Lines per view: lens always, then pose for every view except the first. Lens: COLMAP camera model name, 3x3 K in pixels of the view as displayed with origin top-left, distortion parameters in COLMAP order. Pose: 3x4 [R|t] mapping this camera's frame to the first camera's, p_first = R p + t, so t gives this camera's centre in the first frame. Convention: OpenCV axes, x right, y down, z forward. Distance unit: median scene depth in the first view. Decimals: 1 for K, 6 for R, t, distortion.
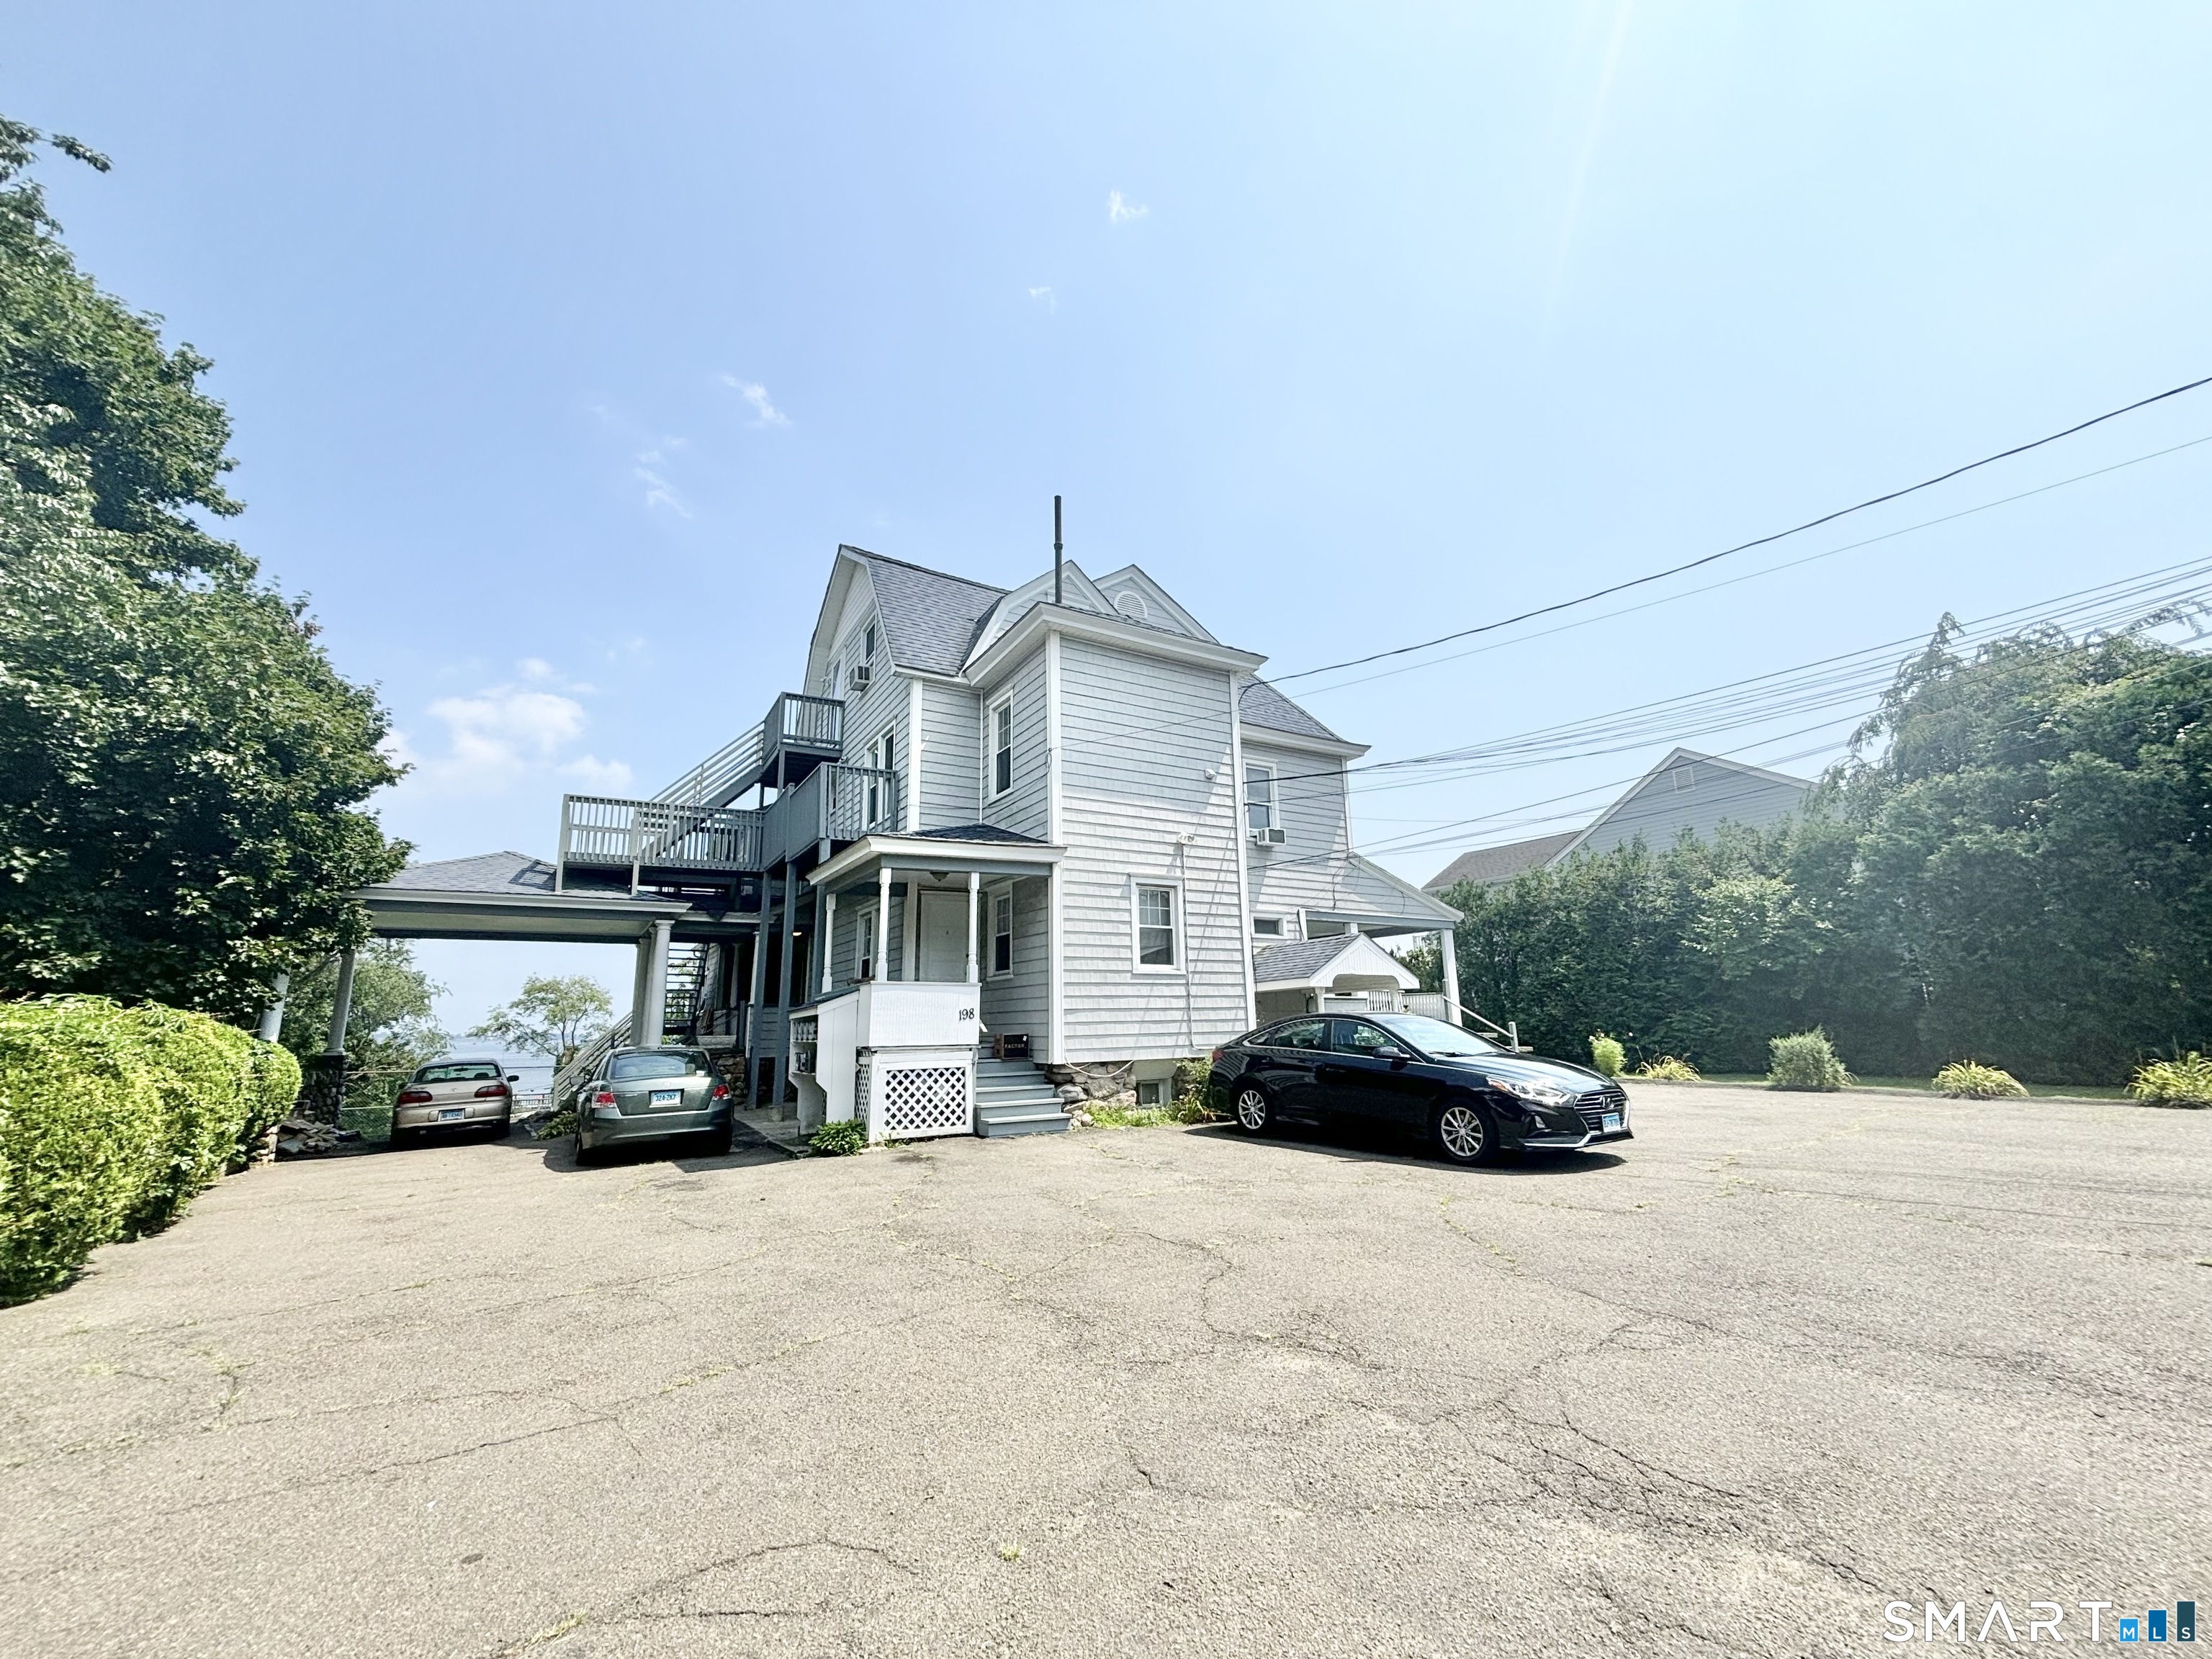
lens RADIAL K [[895.2, 0, 1103.1], [0, 895.2, 828.0], [0, 0, 1]] dist [-0.001793, -0.000060]
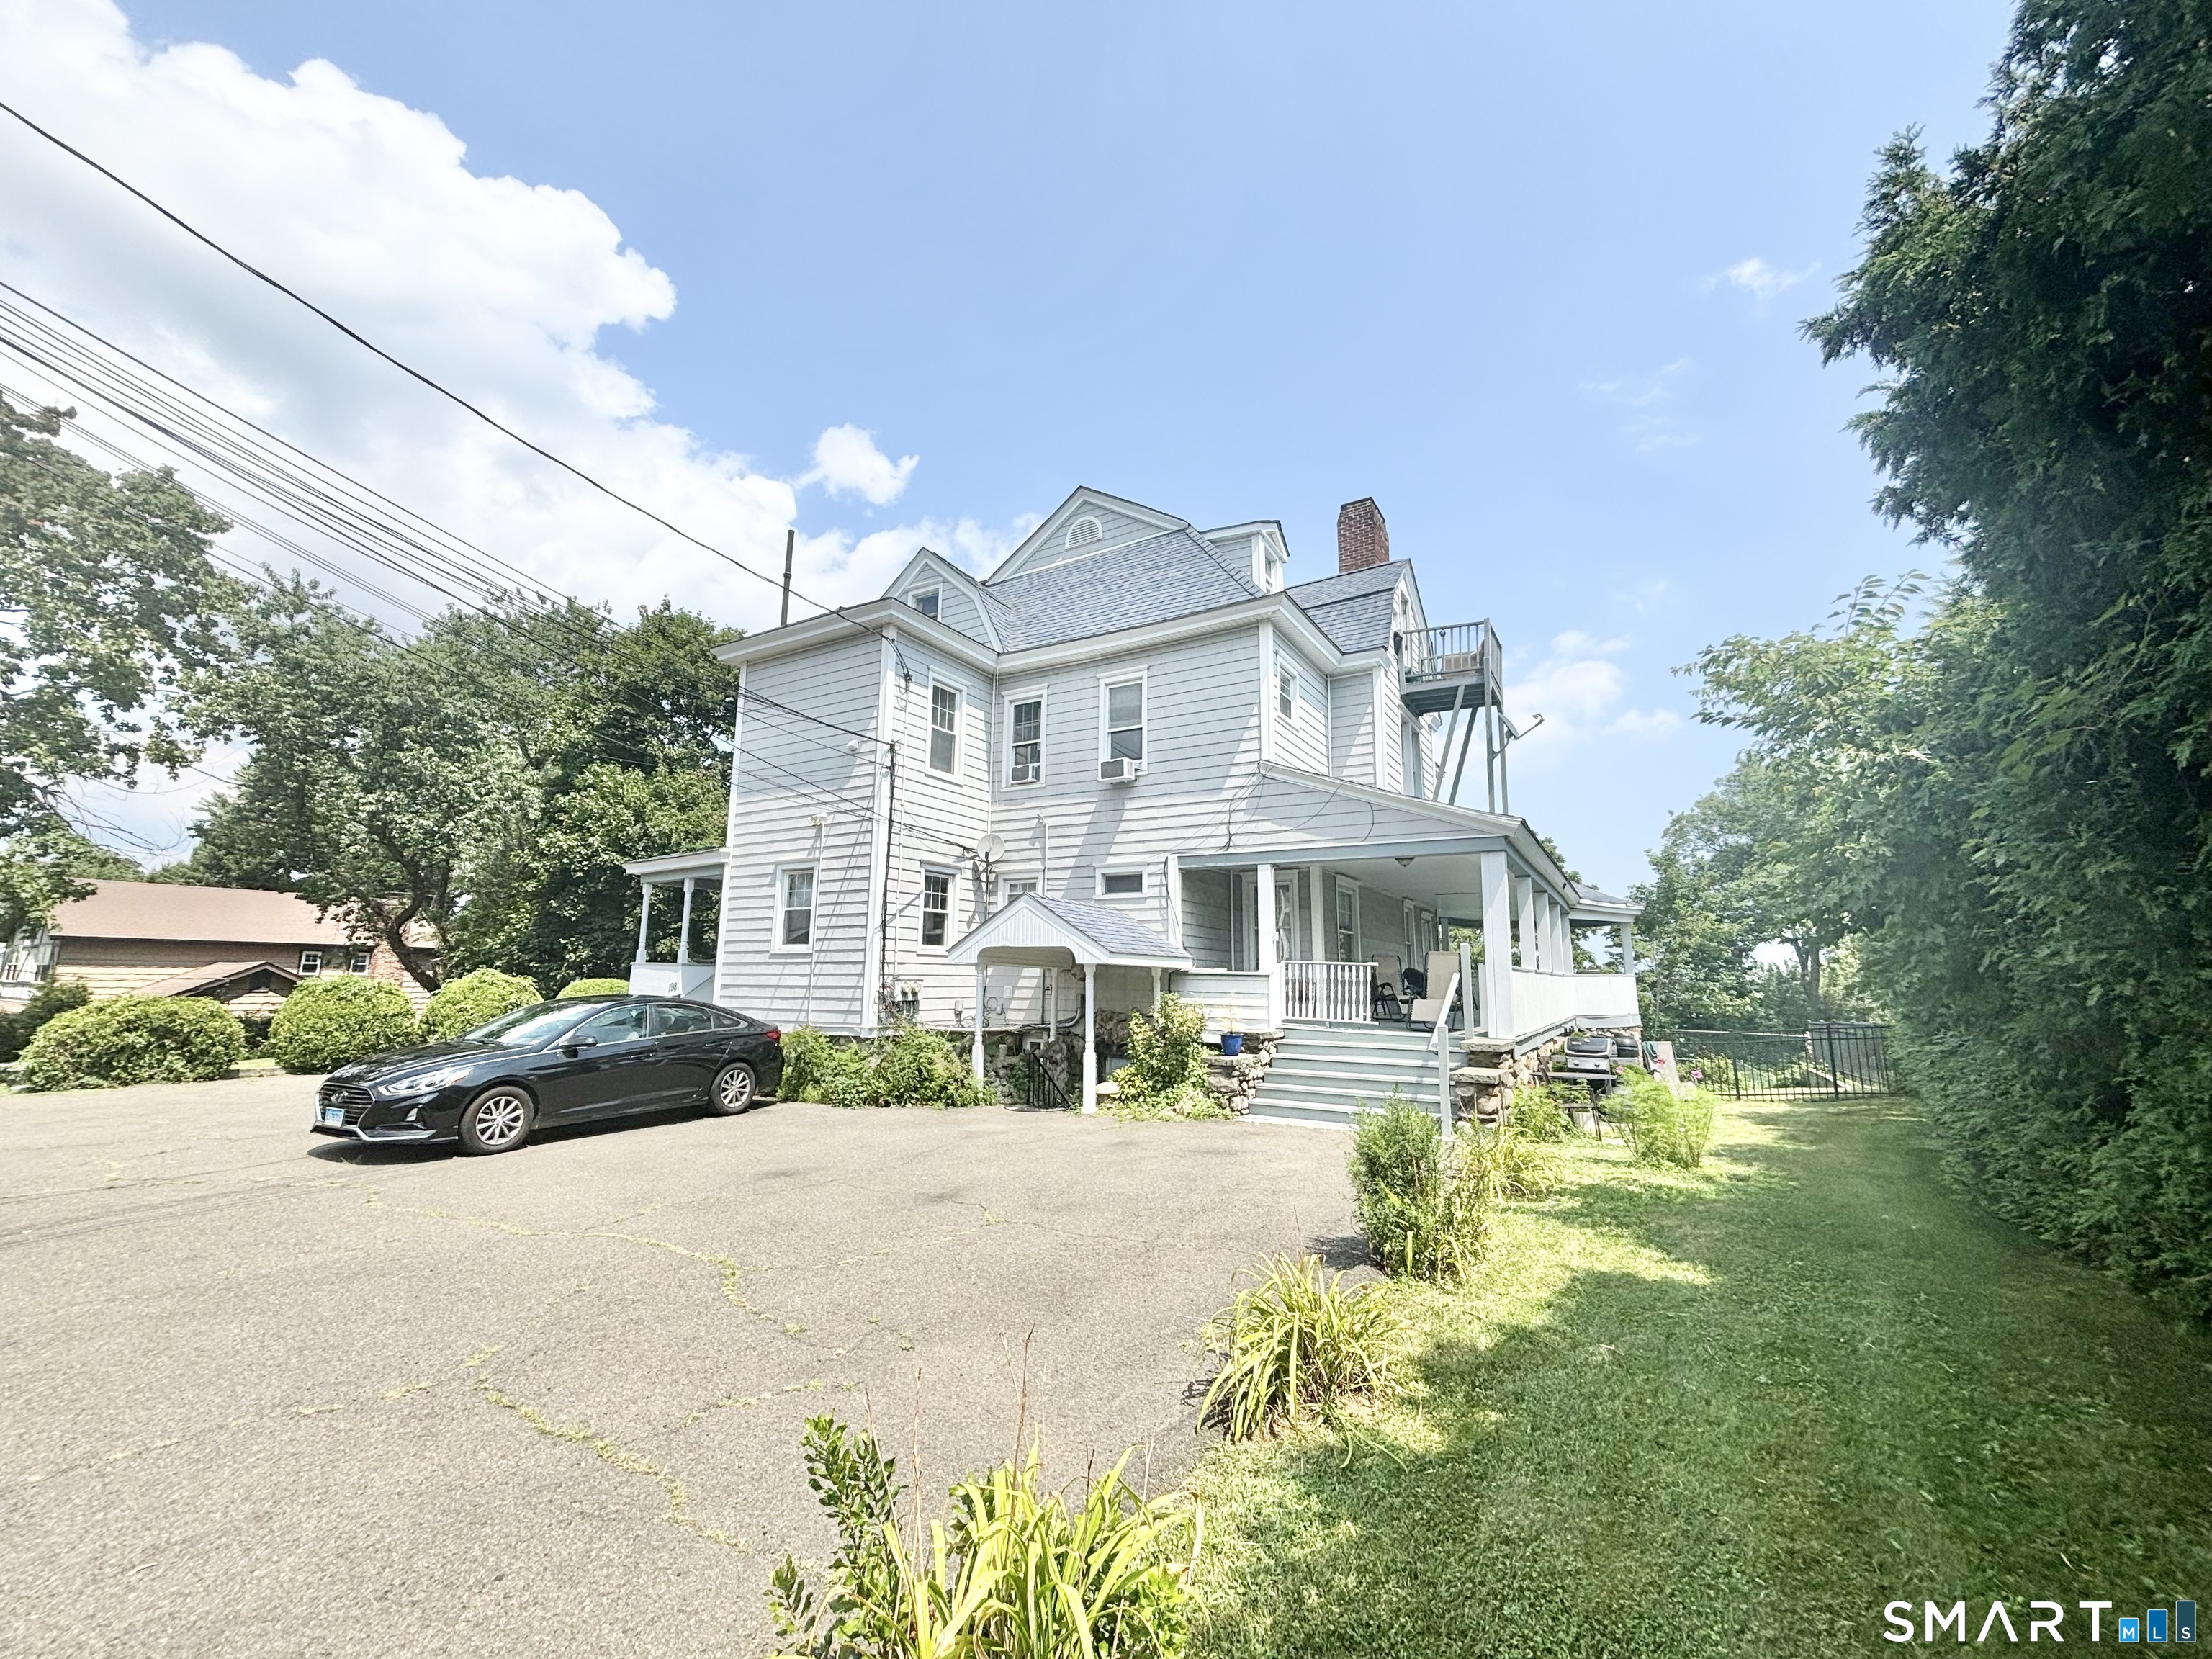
lens RADIAL K [[895.2, 0, 1109.2], [0, 895.2, 832.4], [0, 0, 1]] dist [-0.001793, -0.000060]
pose [[0.484703, -0.119500, -0.866477, 1.139050], [0.172313, 0.984256, -0.039353, 0.123879], [0.857538, -0.130231, 0.497663, 0.784710]]
